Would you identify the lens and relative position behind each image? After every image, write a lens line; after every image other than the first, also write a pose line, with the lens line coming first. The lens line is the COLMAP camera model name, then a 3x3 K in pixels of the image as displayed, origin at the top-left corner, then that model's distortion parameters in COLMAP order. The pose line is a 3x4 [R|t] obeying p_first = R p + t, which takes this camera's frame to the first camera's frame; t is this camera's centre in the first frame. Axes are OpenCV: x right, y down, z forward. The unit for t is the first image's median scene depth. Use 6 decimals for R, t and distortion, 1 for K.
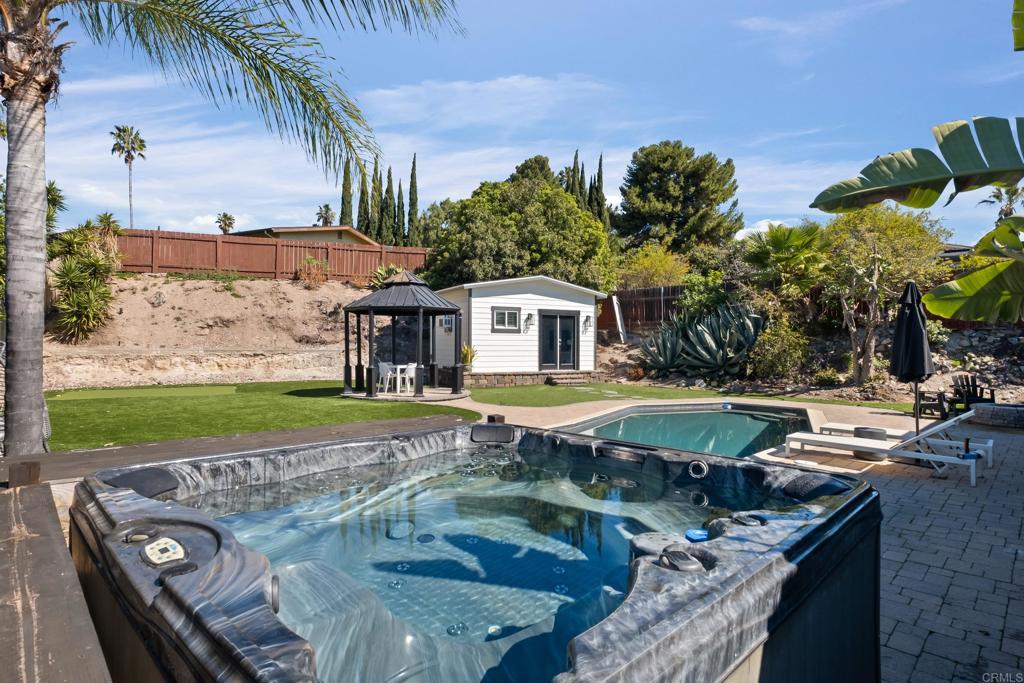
lens RADIAL K [[552.5, 0, 510.8], [0, 552.5, 342.4], [0, 0, 1]] dist [-0.001376, 0.007776]
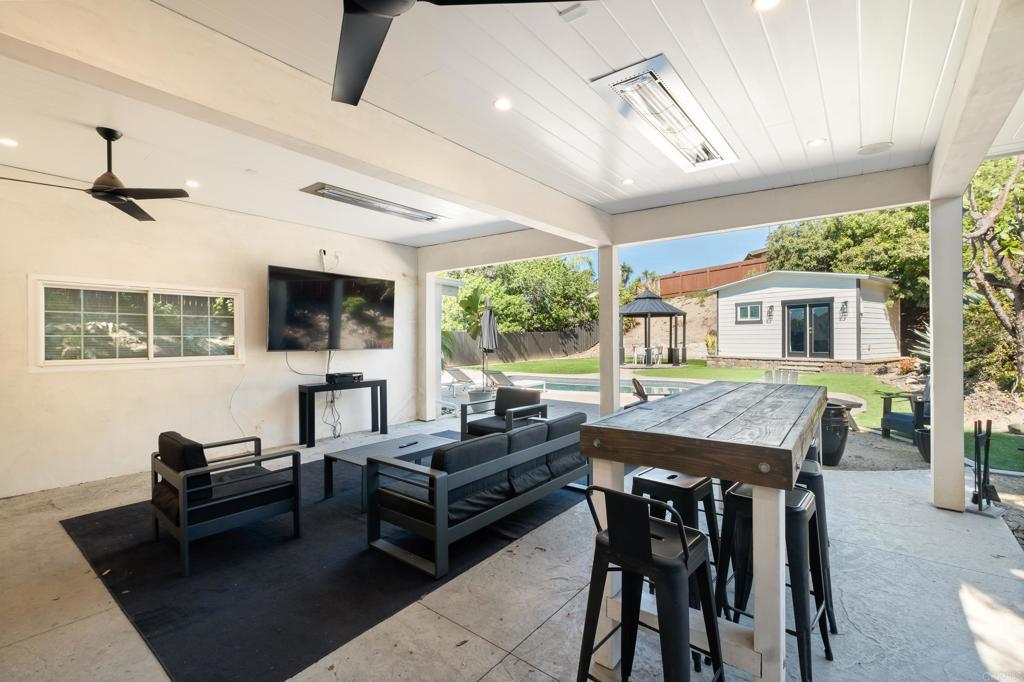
lens RADIAL K [[459.0, 0, 501.8], [0, 459.0, 342.6], [0, 0, 1]] dist [-0.002962, -0.001558]
pose [[0.078812, 0.000950, -0.996889, 0.873276], [0.010038, 0.999948, 0.001747, 0.014663], [0.996839, -0.010144, 0.078798, 0.367544]]
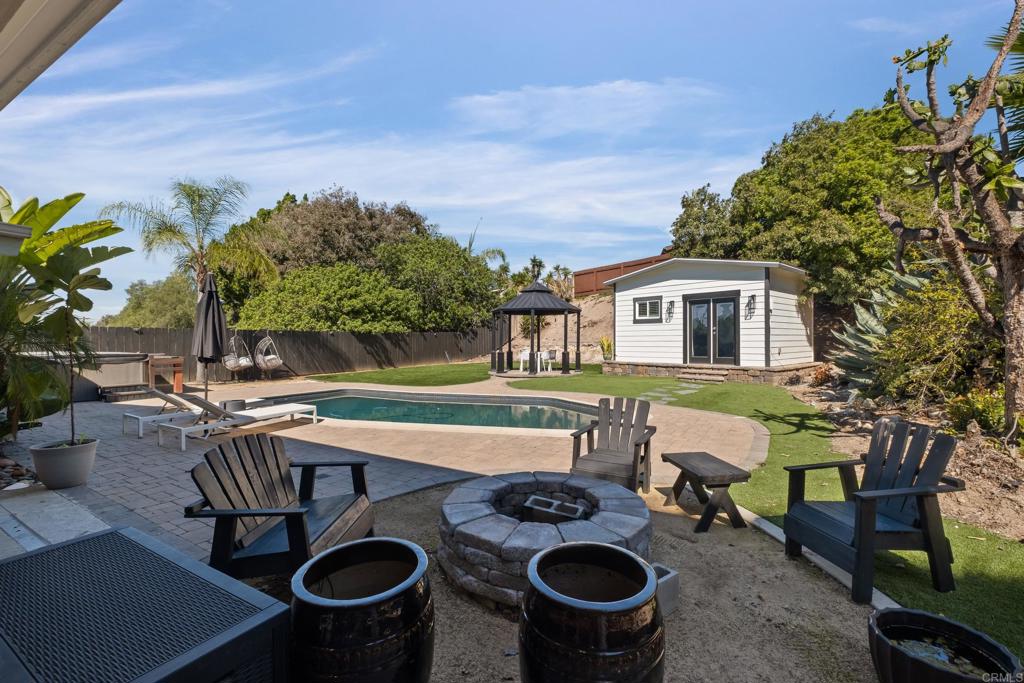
lens RADIAL K [[459.0, 0, 506.7], [0, 459.0, 343.4], [0, 0, 1]] dist [-0.002962, -0.001558]
pose [[0.207211, -0.000691, -0.978296, 0.694159], [0.009254, 0.999956, 0.001254, 0.014532], [0.978253, -0.009313, 0.207208, 0.546314]]
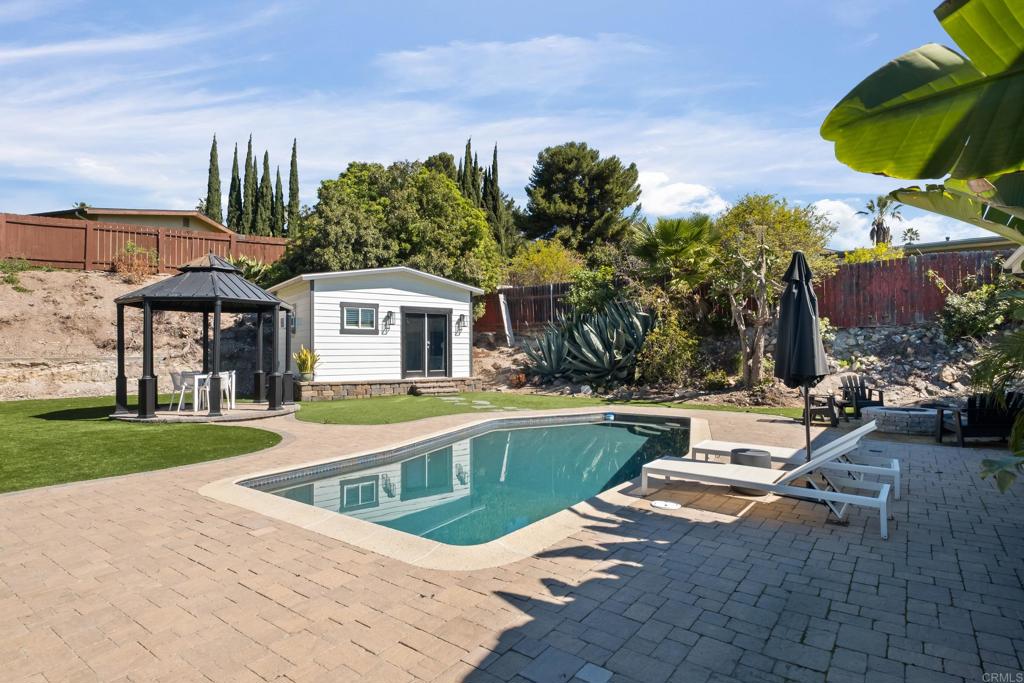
lens RADIAL K [[552.5, 0, 516.5], [0, 552.5, 345.2], [0, 0, 1]] dist [-0.001376, 0.007776]
pose [[0.988322, -0.007785, 0.152180, 0.092819], [0.008836, 0.999942, -0.006227, 0.006520], [-0.152122, 0.007499, 0.988333, 0.128246]]
